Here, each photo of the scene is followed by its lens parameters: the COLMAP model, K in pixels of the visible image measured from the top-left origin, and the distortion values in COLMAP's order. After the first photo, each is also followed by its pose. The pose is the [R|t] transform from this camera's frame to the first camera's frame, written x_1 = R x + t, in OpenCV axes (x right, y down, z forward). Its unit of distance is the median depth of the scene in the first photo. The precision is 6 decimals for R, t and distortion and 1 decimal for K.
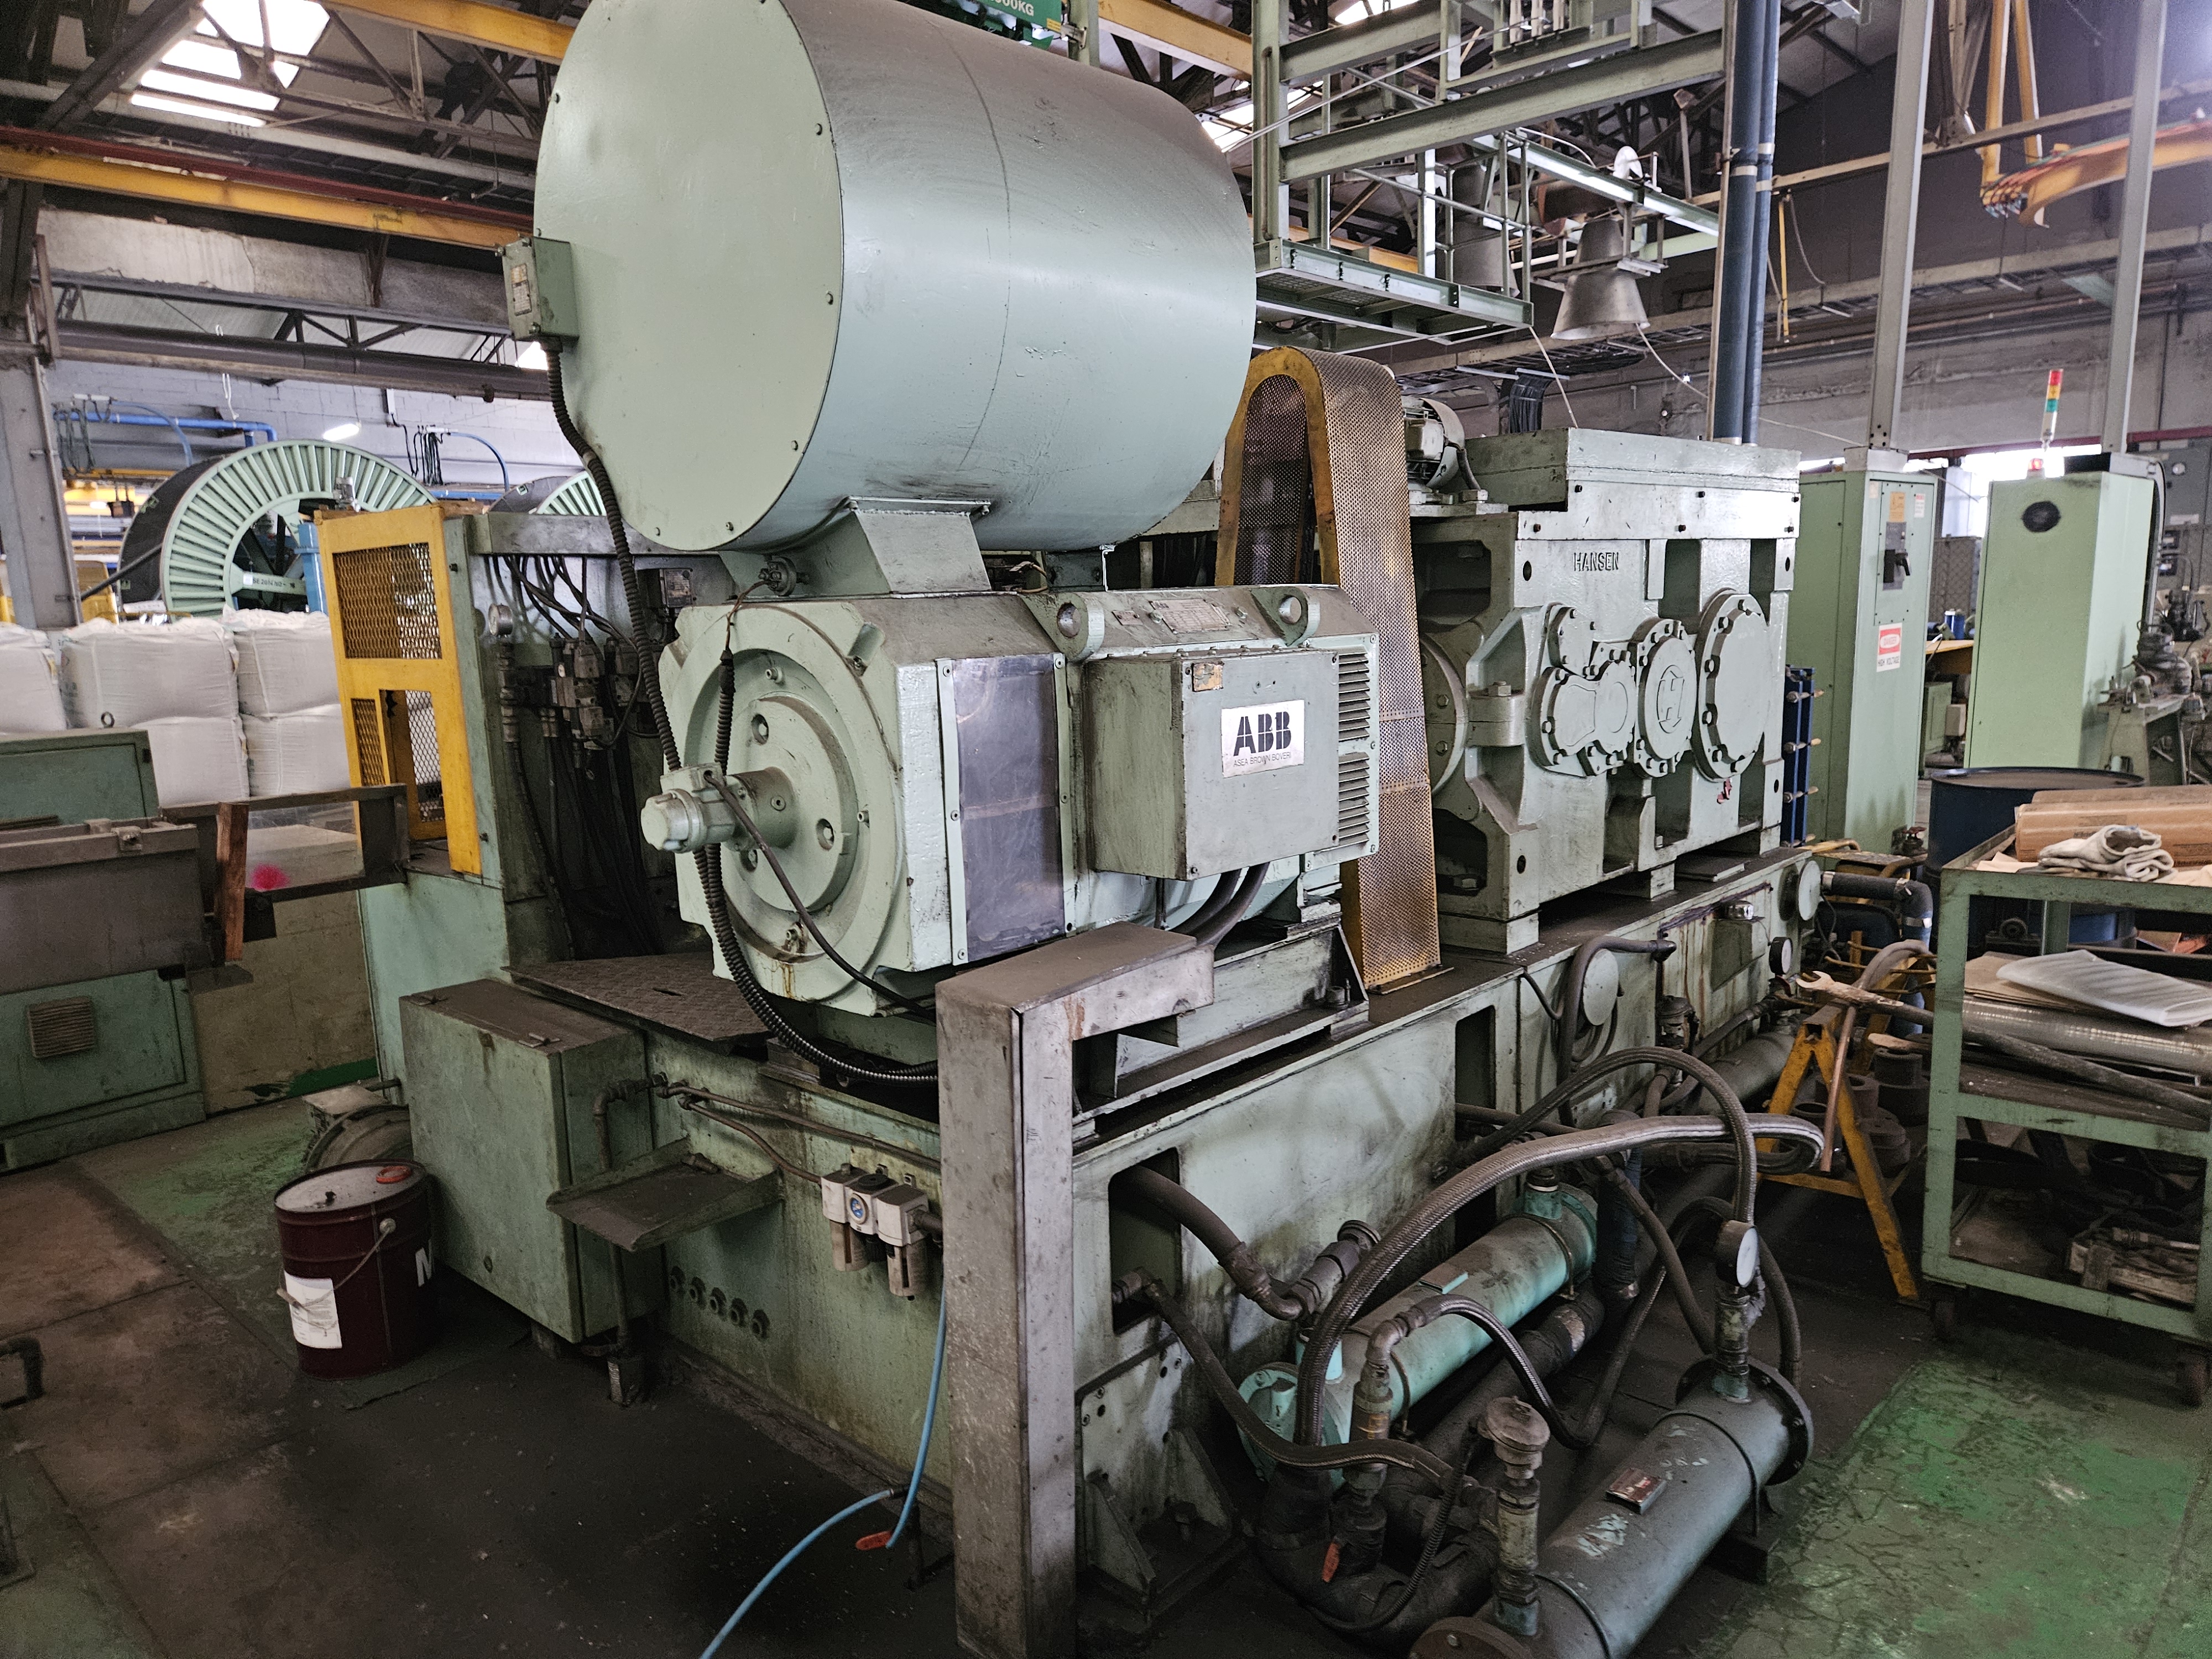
lens RADIAL K [[1455.1, 0, 1106.0], [0, 1455.1, 829.5], [0, 0, 1]] dist [0.069635, -0.060439]
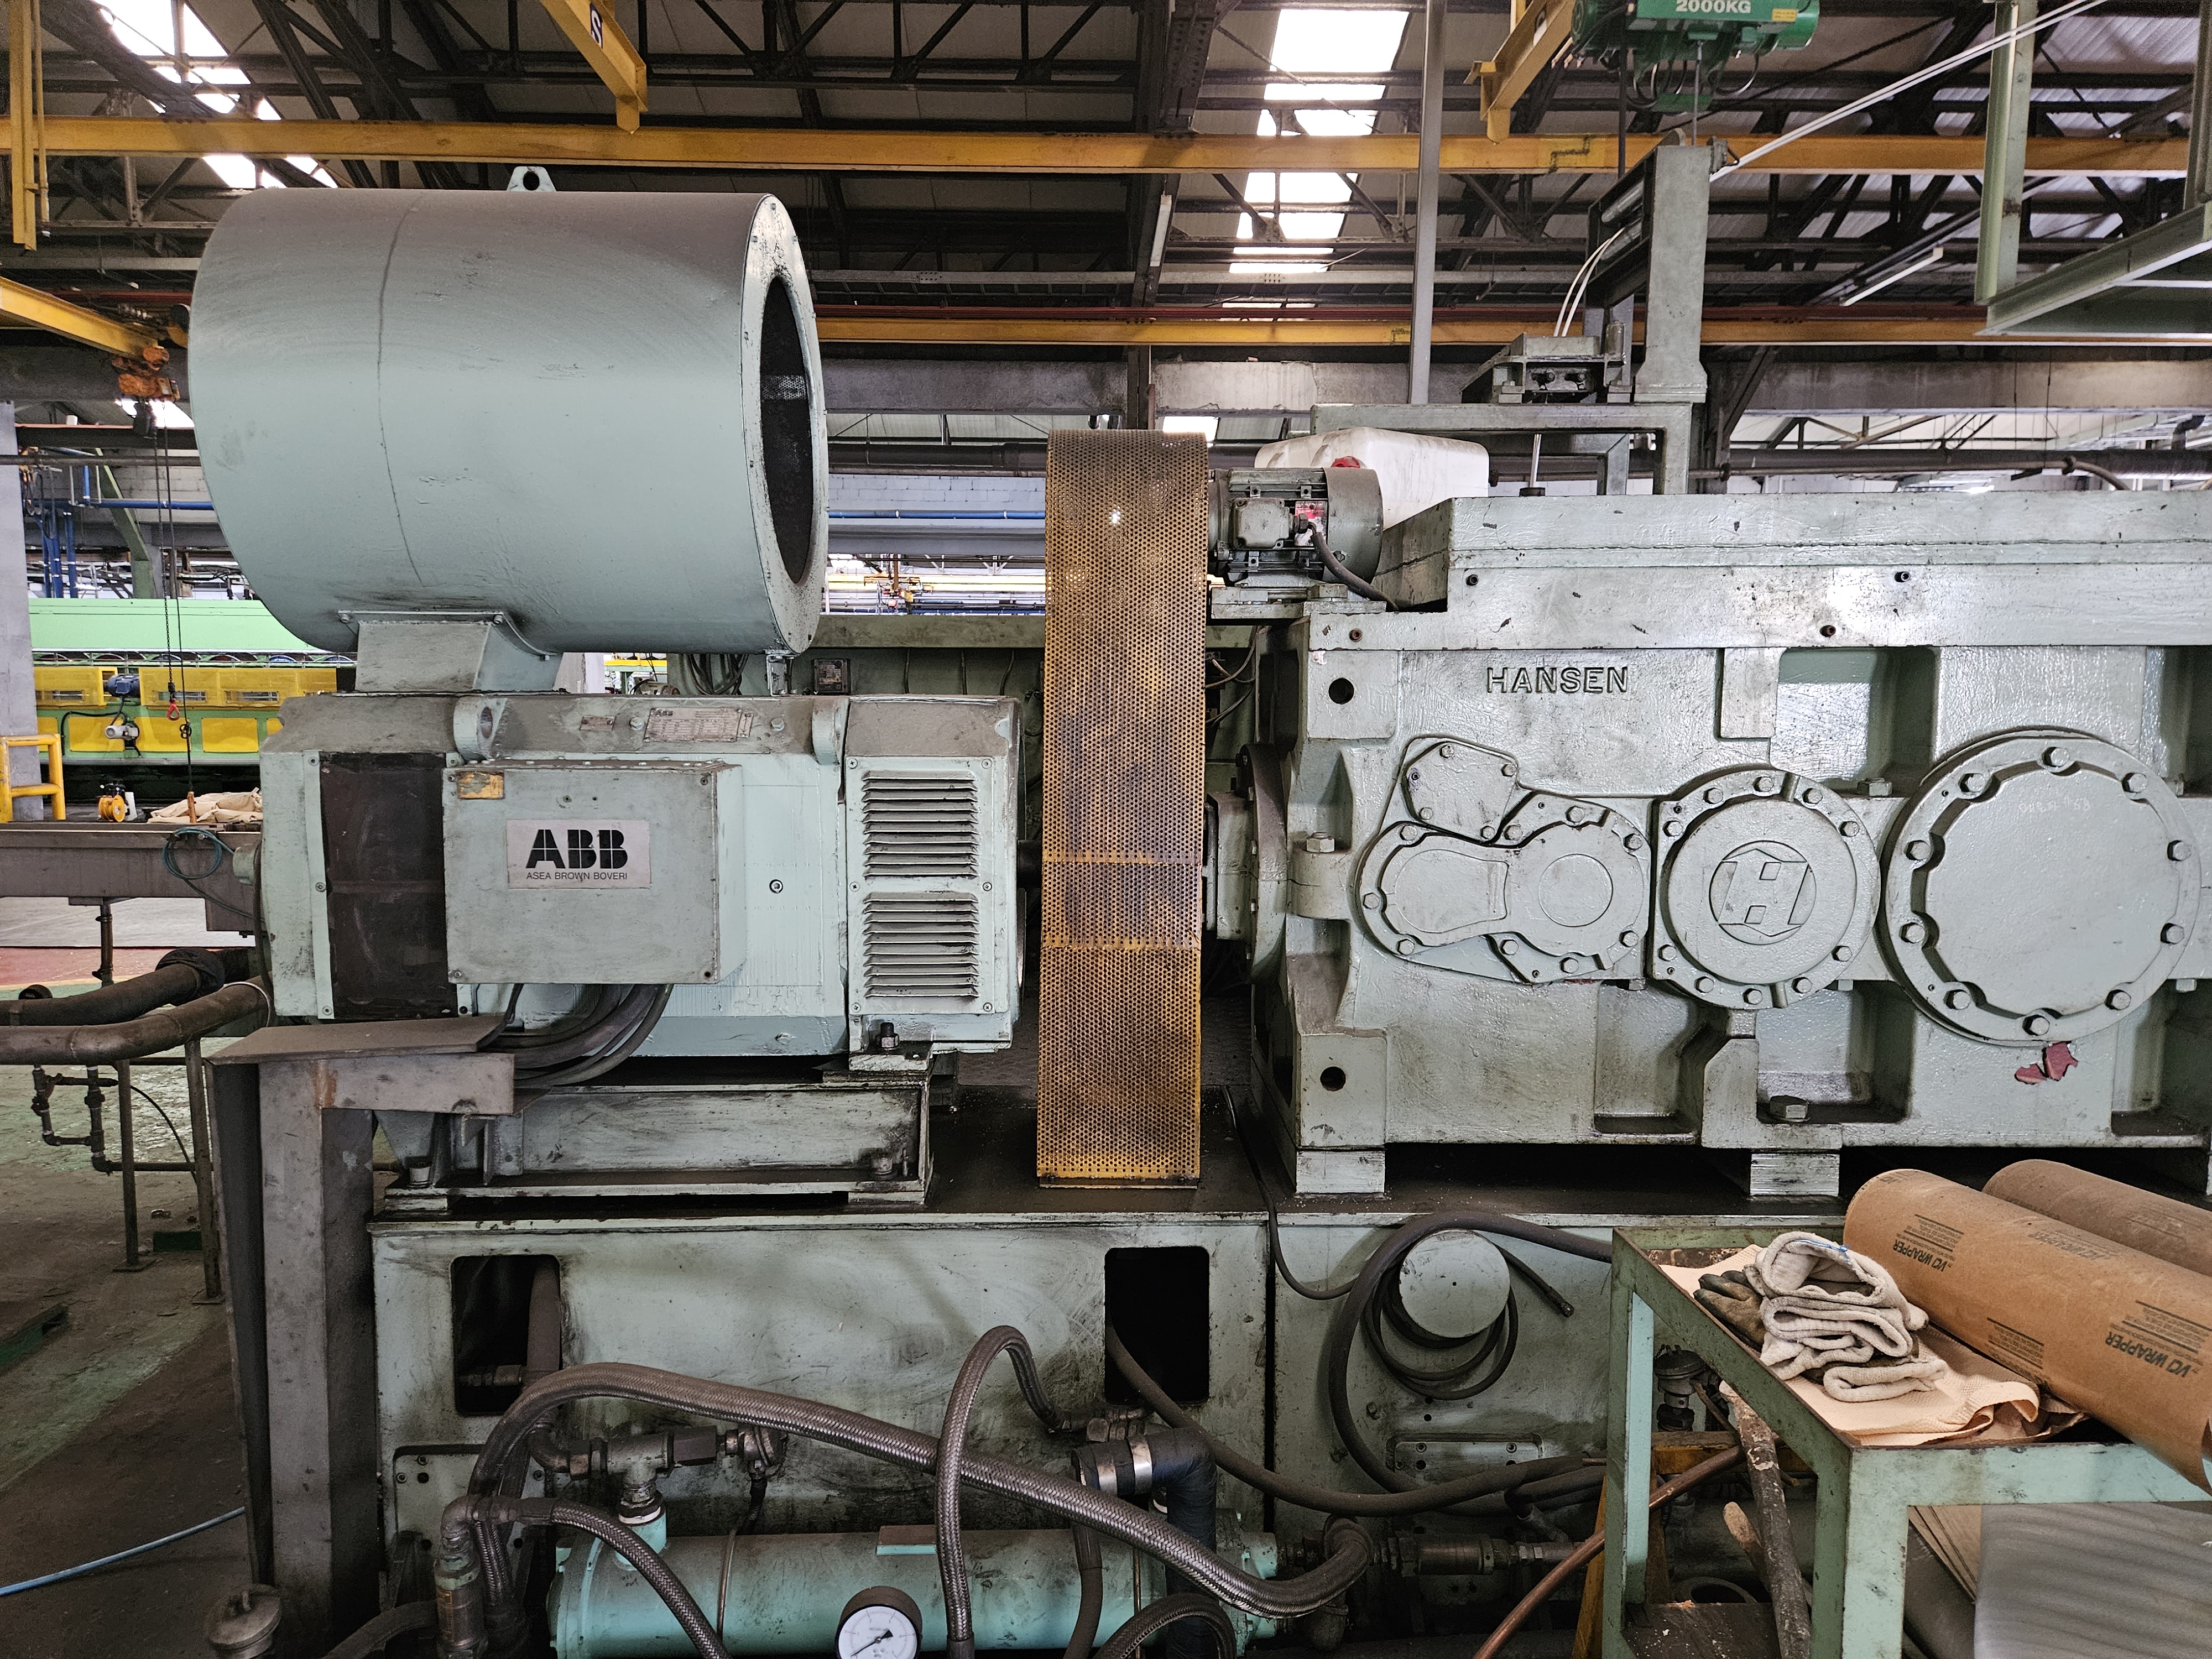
lens RADIAL K [[1446.5, 0, 1107.3], [0, 1446.5, 809.7], [0, 0, 1]] dist [0.068835, -0.060635]
pose [[0.707453, 0.097598, -0.699989, 0.850525], [-0.136981, 0.990574, -0.000328, -0.115481], [0.693358, 0.096118, 0.714154, 0.453354]]
